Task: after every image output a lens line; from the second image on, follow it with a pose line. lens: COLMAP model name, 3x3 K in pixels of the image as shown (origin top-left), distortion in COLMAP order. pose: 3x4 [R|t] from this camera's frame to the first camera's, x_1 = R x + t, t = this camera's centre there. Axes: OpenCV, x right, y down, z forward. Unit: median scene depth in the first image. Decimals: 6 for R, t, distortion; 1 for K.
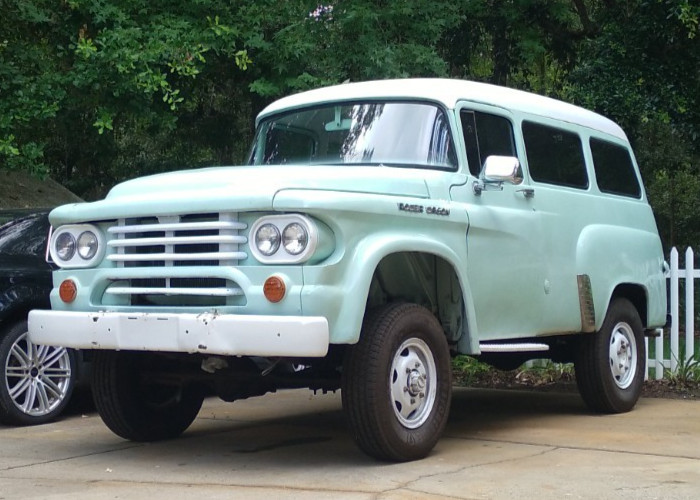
lens RADIAL K [[1306.1, 0, 350.0], [0, 1306.1, 250.0], [0, 0, 1]] dist [0.017871, -0.015961]
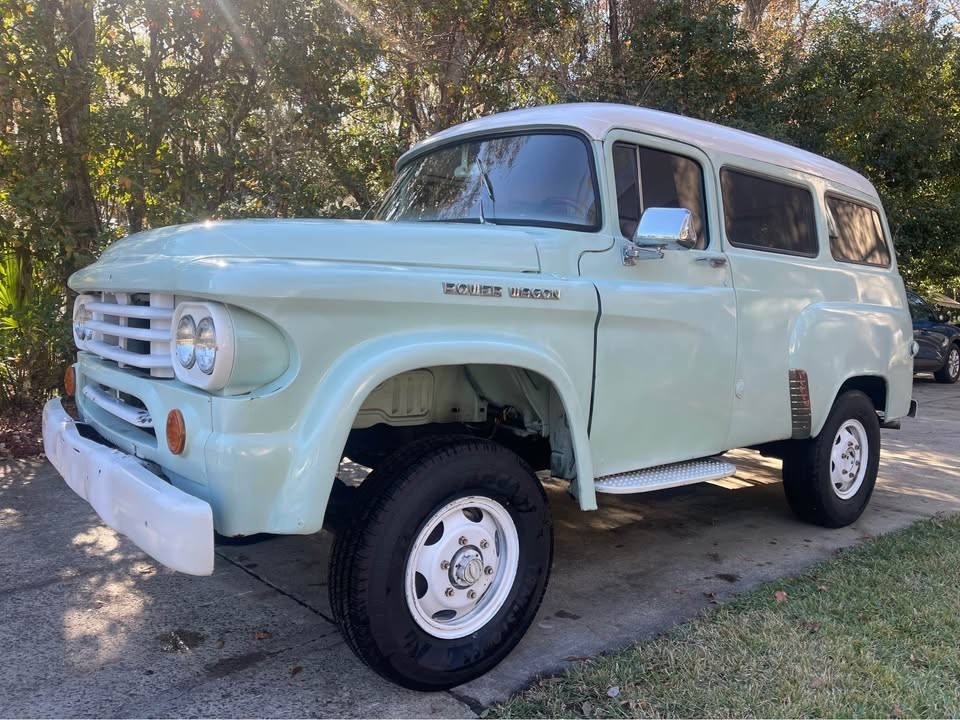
lens RADIAL K [[725.9, 0, 480.0], [0, 725.9, 360.0], [0, 0, 1]] dist [0.018507, -0.002593]
pose [[0.960169, 0.055038, -0.273945, 0.128646], [-0.025772, 0.993673, 0.109311, -0.032509], [0.278228, -0.097897, 0.955513, 0.598107]]
